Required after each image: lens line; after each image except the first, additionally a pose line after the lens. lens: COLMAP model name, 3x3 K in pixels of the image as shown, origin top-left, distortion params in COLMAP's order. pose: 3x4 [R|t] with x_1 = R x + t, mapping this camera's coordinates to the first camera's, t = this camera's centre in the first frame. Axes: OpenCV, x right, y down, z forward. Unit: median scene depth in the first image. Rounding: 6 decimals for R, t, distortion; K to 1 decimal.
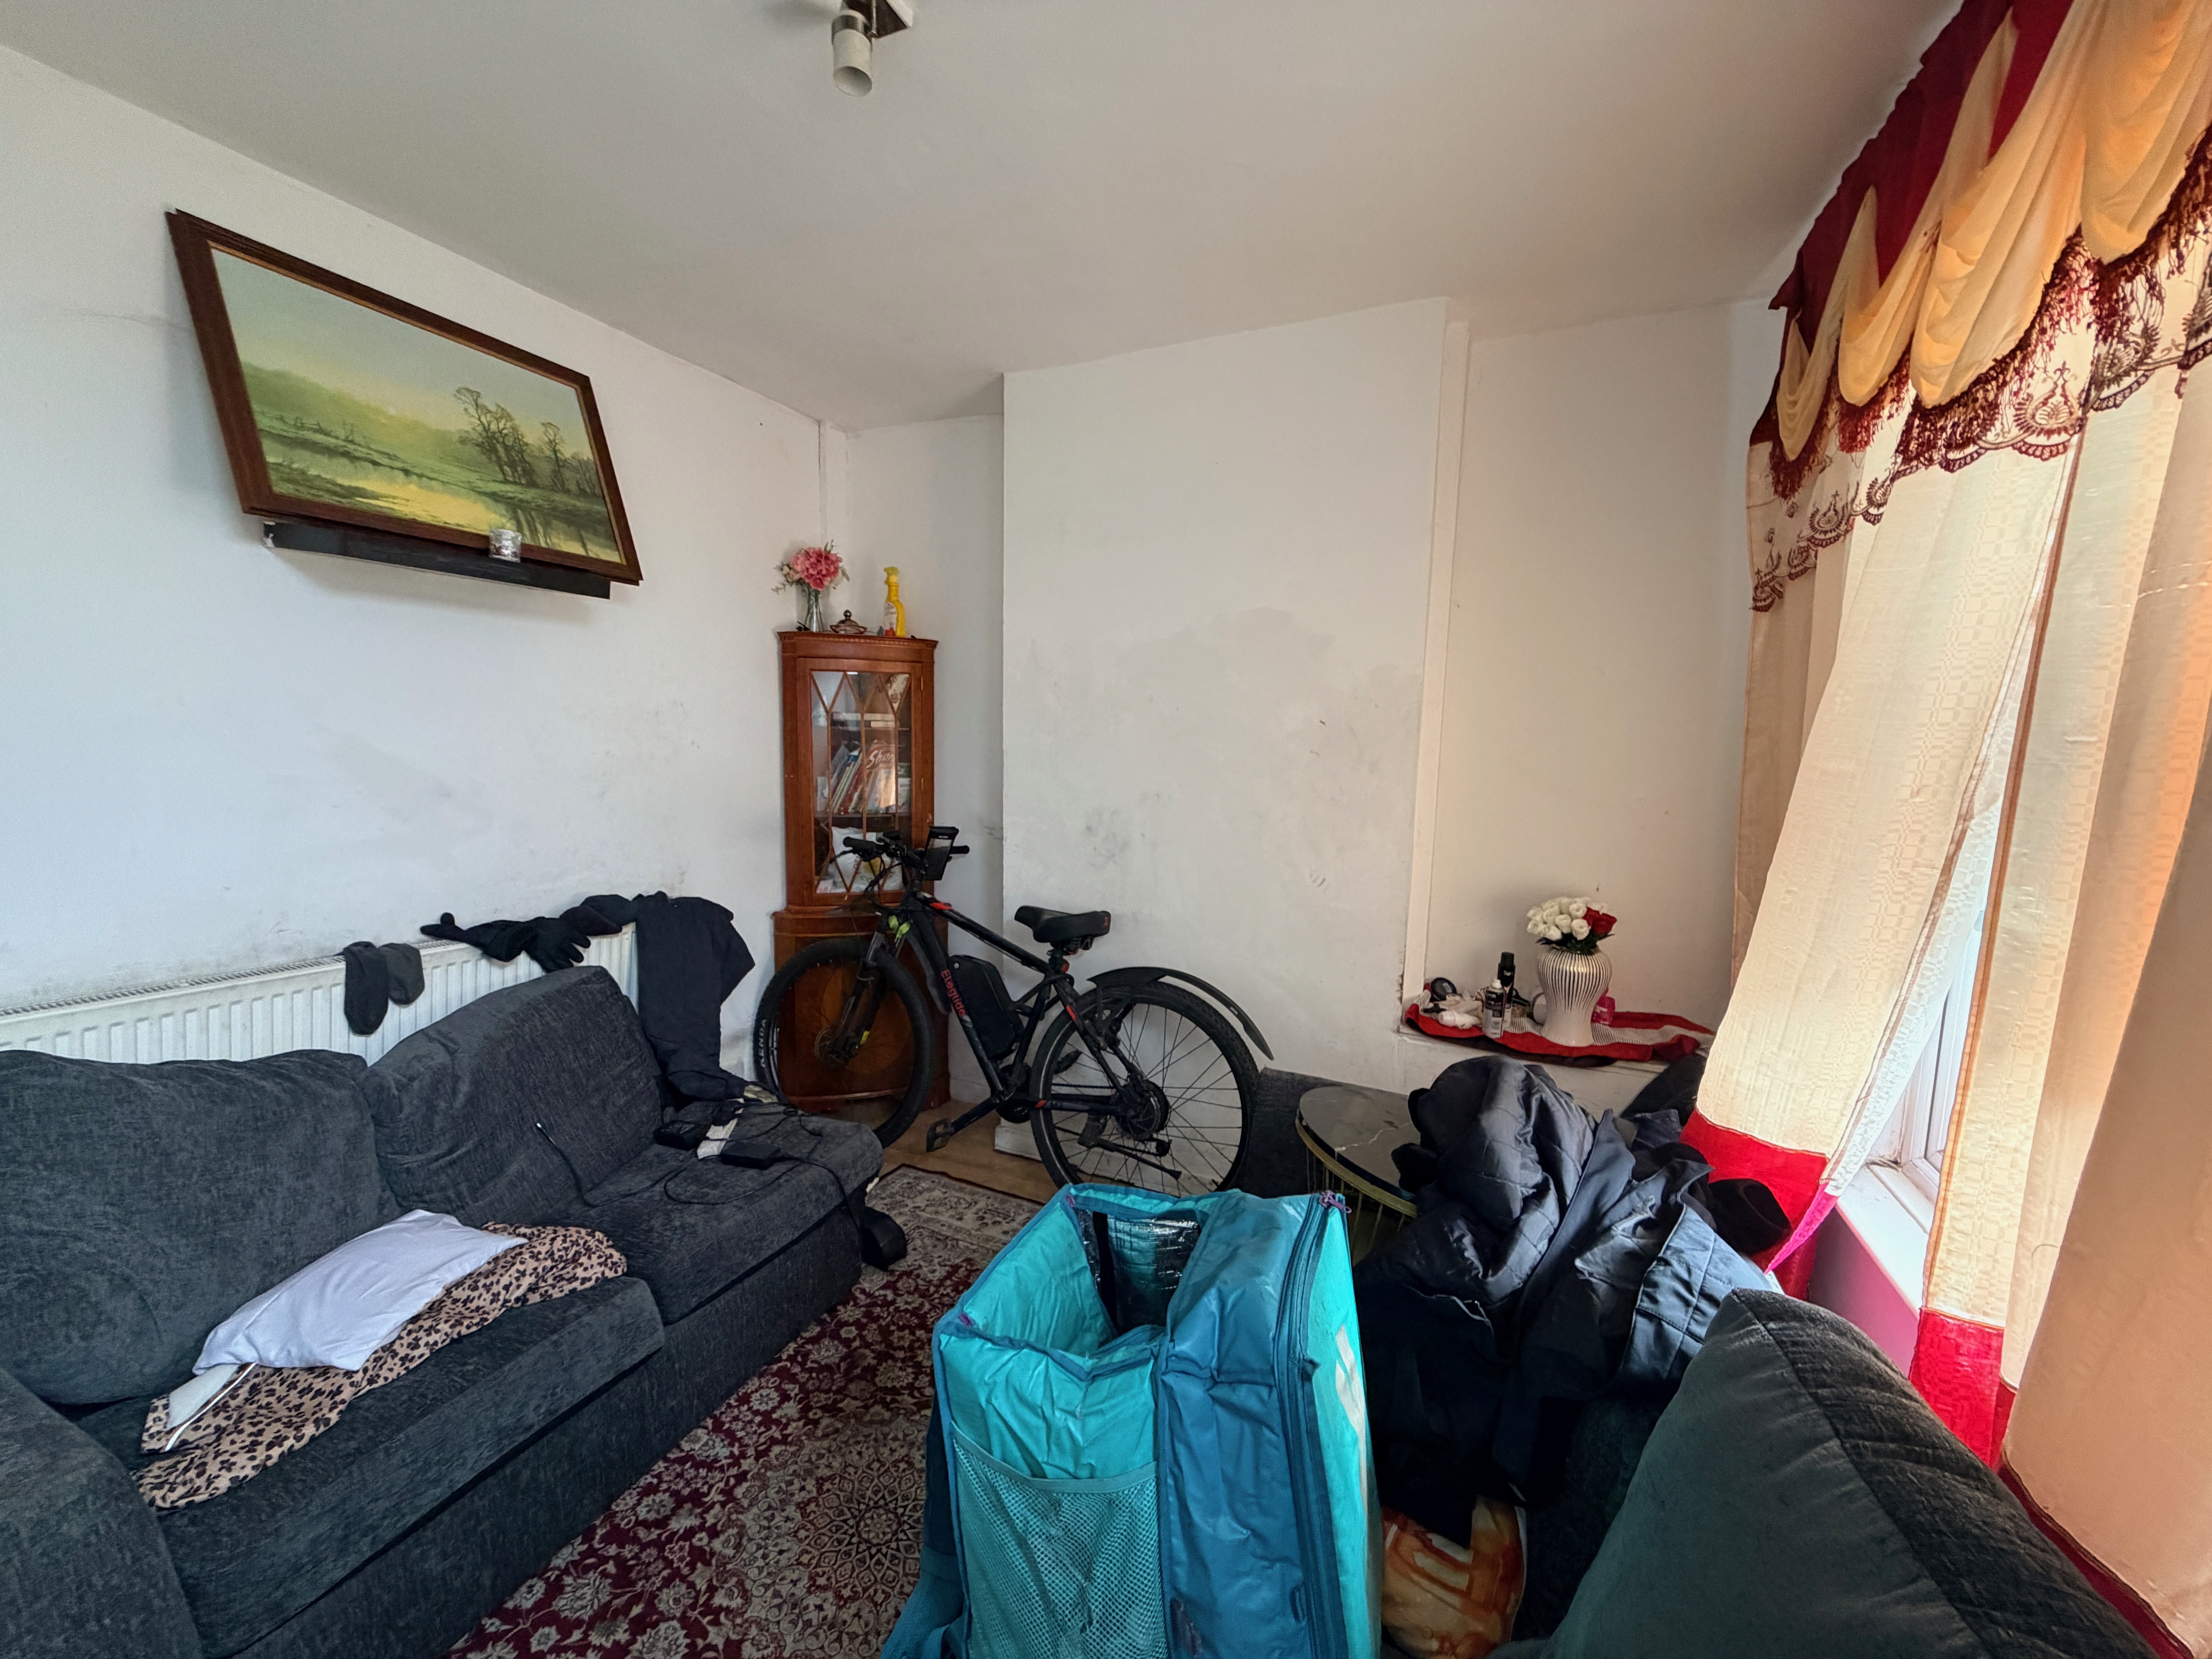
lens RADIAL K [[880.9, 0, 1098.7], [0, 880.9, 828.3], [0, 0, 1]] dist [0.000438, -0.000187]
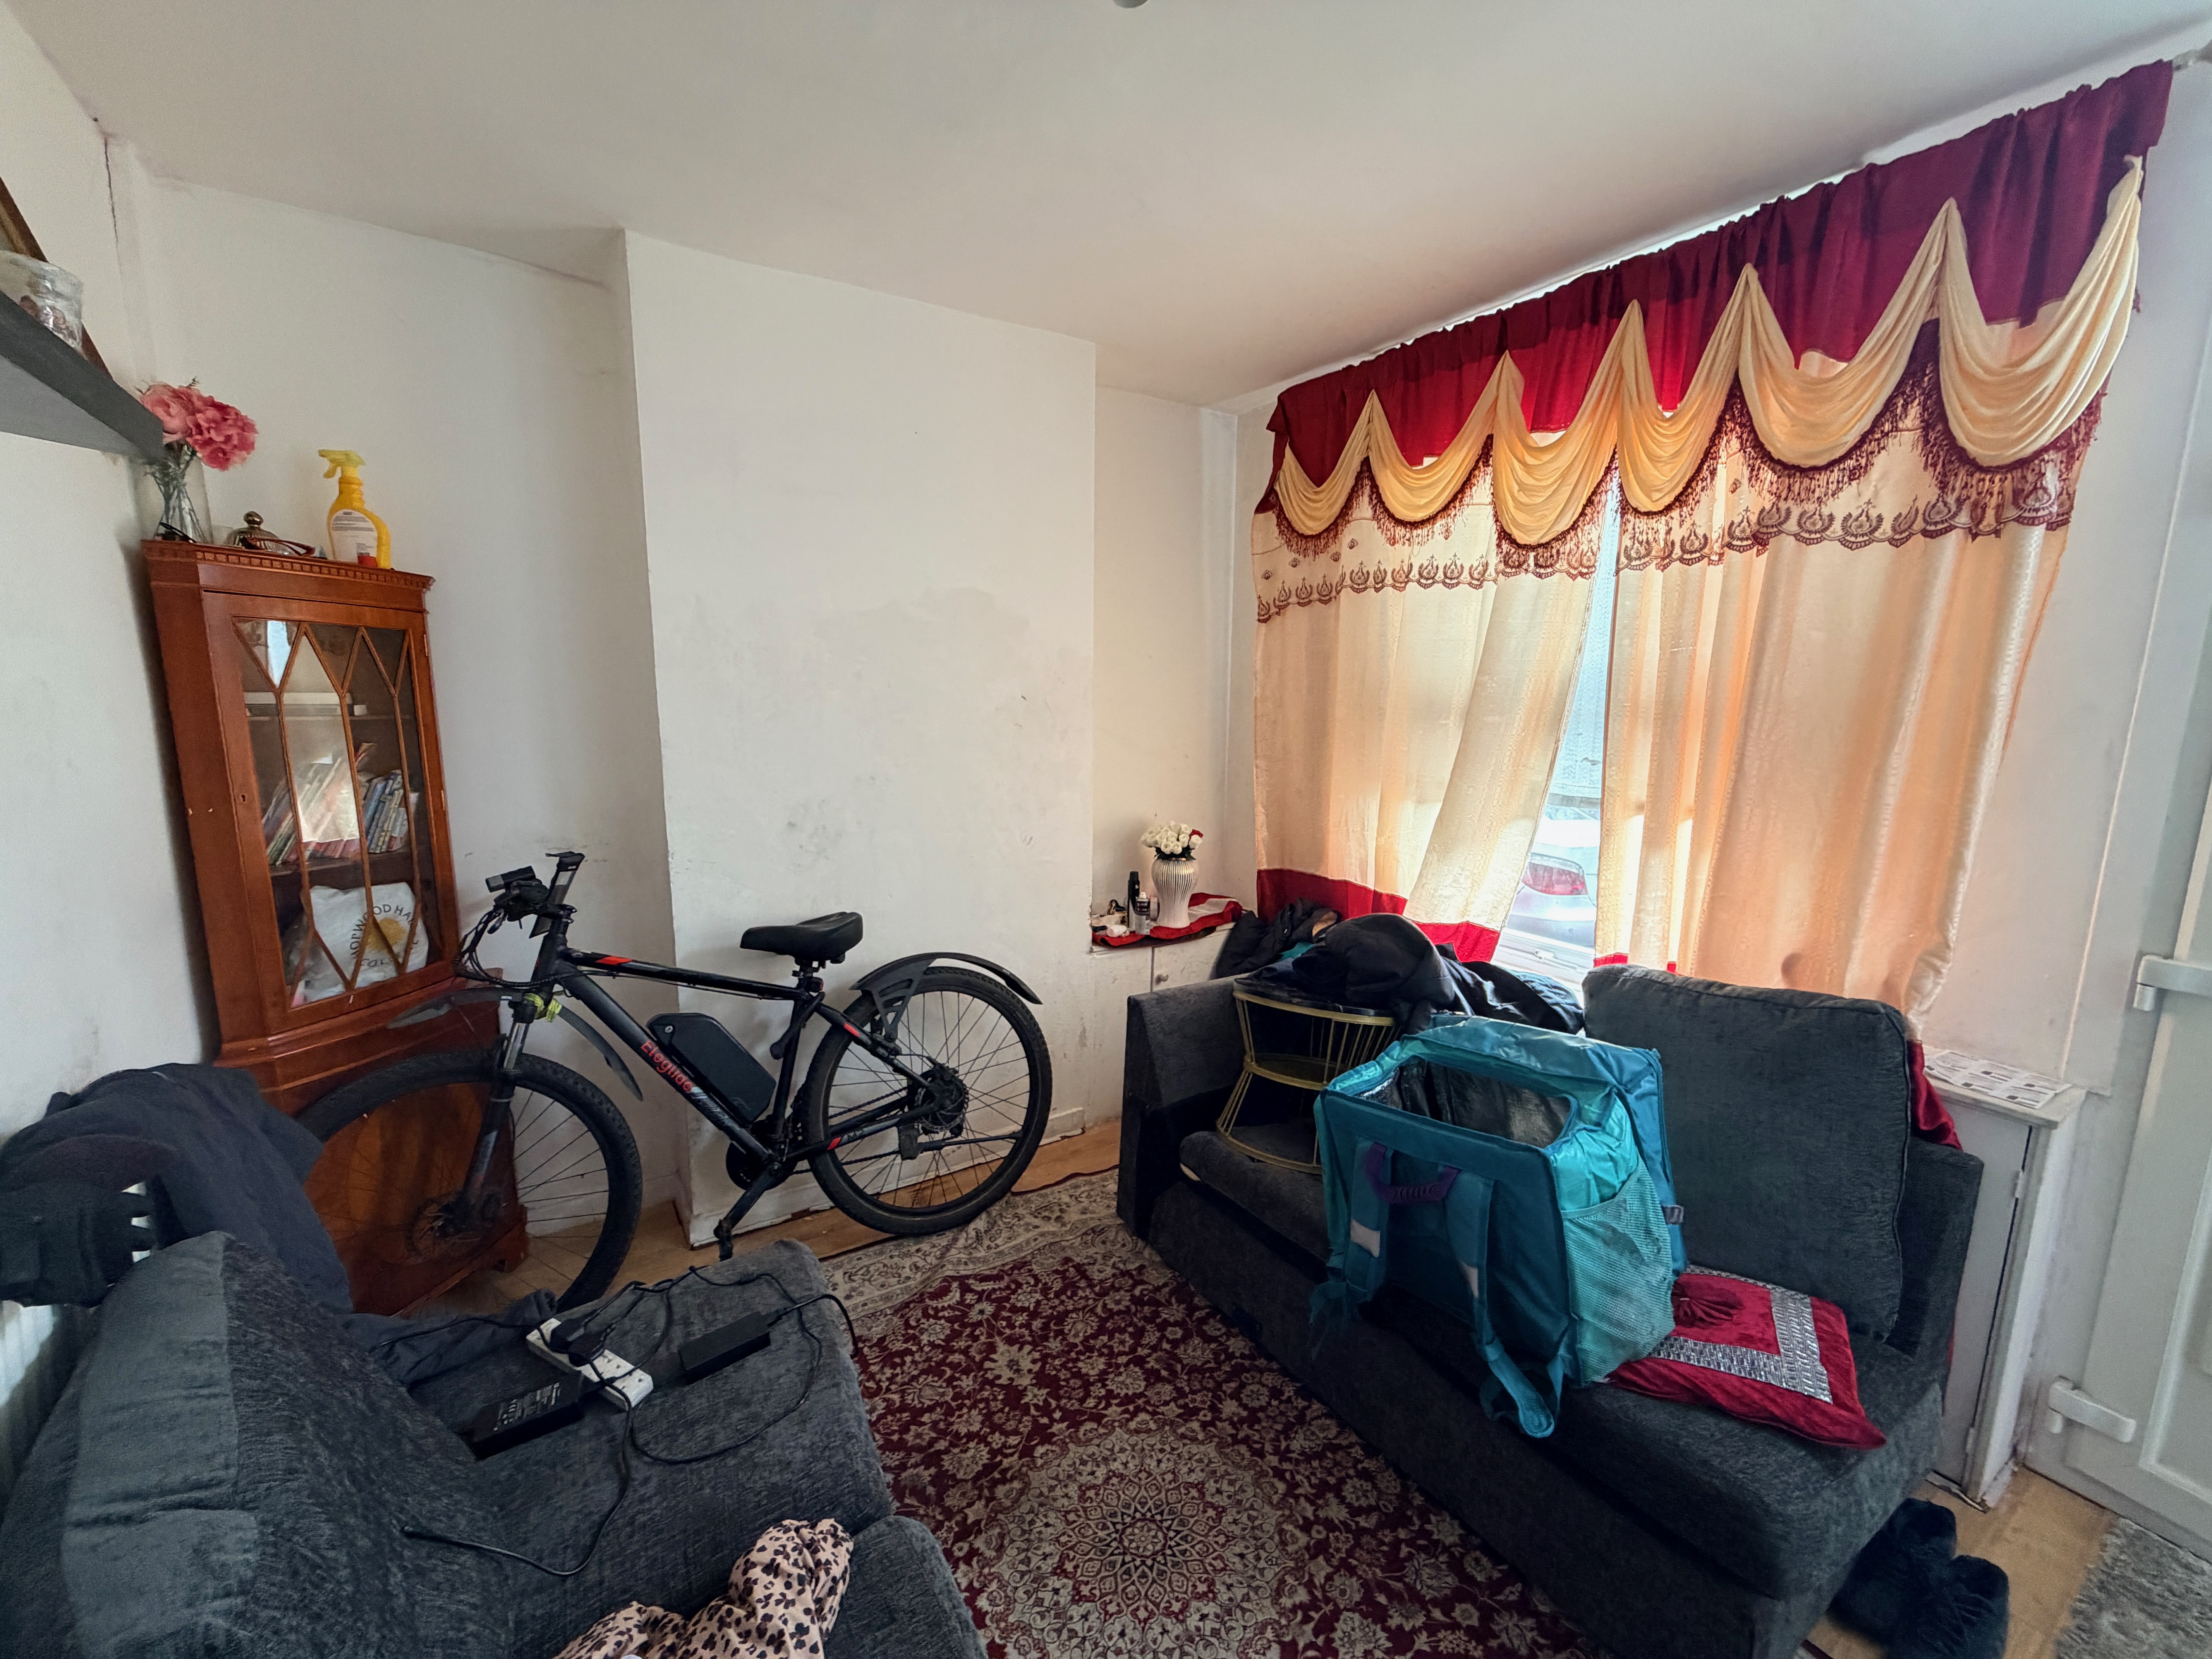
lens RADIAL K [[880.9, 0, 1098.7], [0, 880.9, 828.3], [0, 0, 1]] dist [0.000438, -0.000187]
pose [[0.553903, -0.139623, 0.820790, -0.629162], [0.104307, 0.989708, 0.097967, -0.055471], [-0.826022, 0.031350, 0.562766, 0.305211]]
